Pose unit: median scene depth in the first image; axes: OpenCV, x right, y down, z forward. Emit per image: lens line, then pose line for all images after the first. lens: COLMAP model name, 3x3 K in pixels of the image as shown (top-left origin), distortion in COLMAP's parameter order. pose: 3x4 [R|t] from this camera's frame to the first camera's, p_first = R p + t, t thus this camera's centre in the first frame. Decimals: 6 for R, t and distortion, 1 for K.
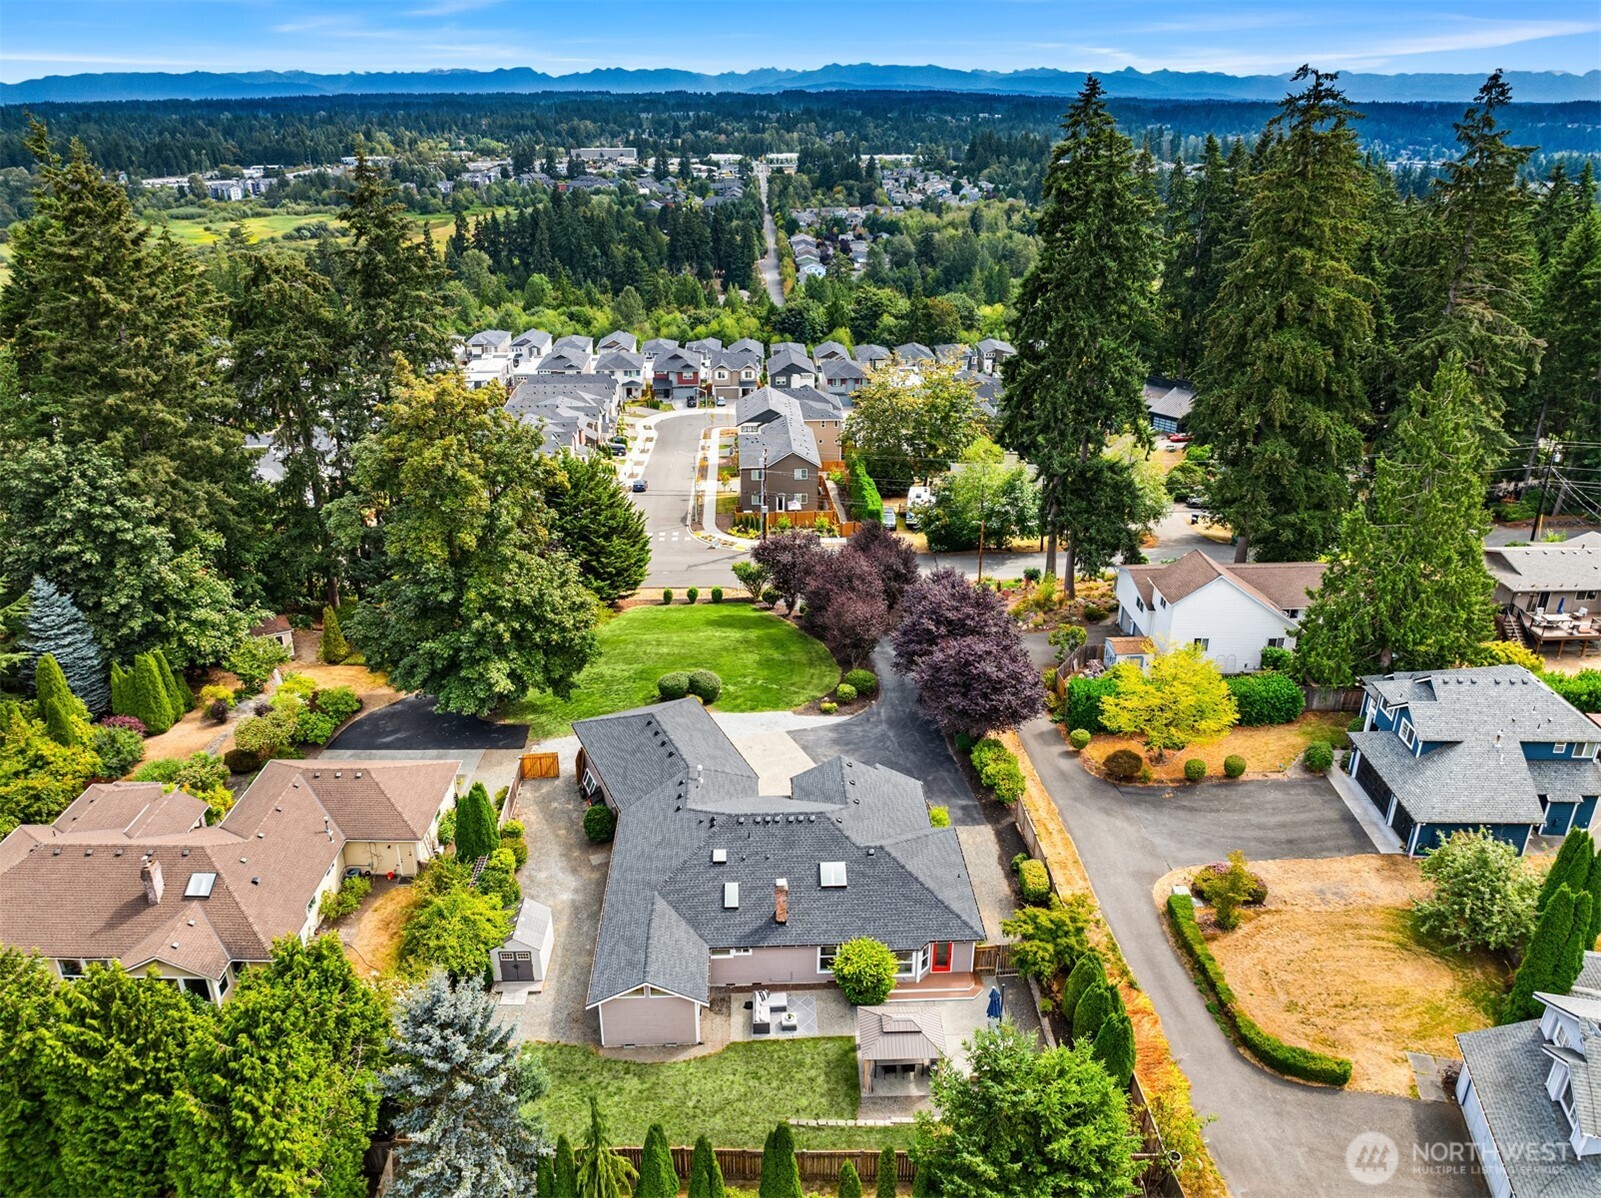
lens RADIAL K [[1100.9, 0, 803.5], [0, 1100.9, 600.1], [0, 0, 1]] dist [-0.019293, -0.008078]
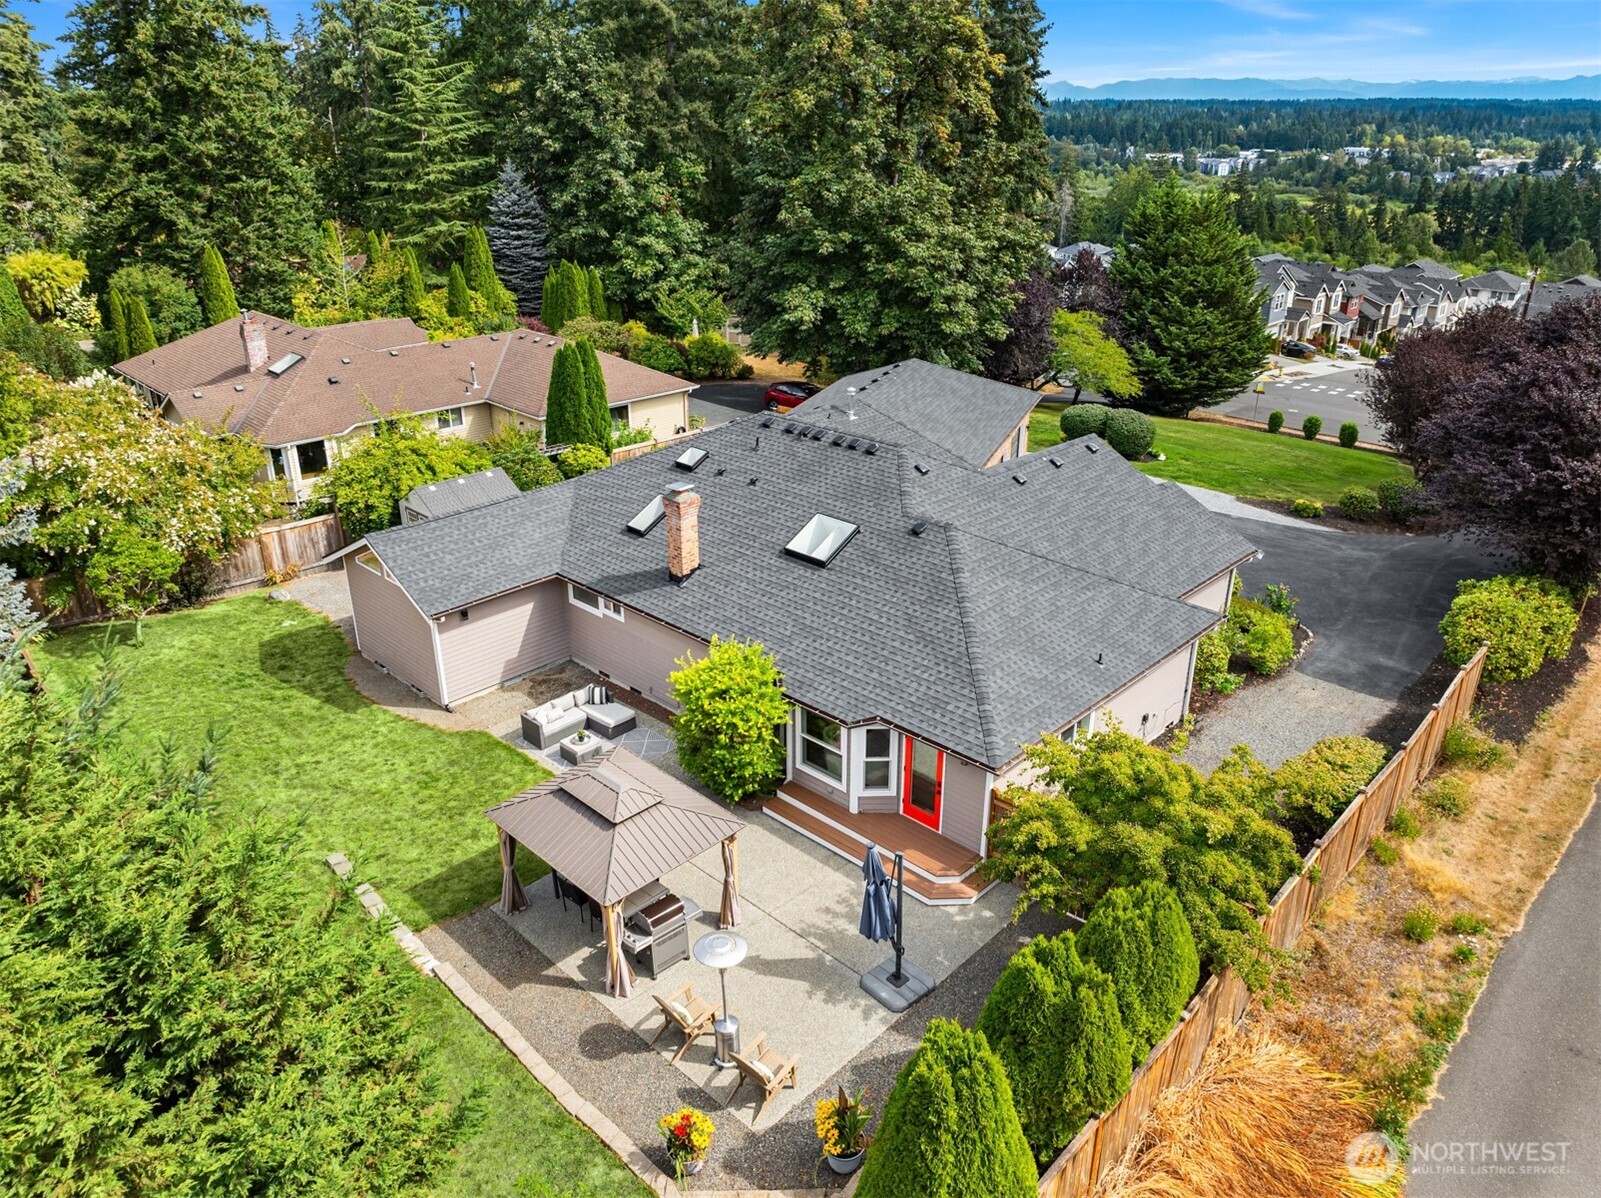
lens RADIAL K [[1100.9, 0, 804.3], [0, 1100.9, 594.6], [0, 0, 1]] dist [-0.019293, -0.008078]
pose [[0.701716, 0.289991, -0.650769, 0.328693], [-0.279136, 0.952294, 0.123365, 0.215399], [0.655499, 0.095085, 0.749186, 0.645530]]
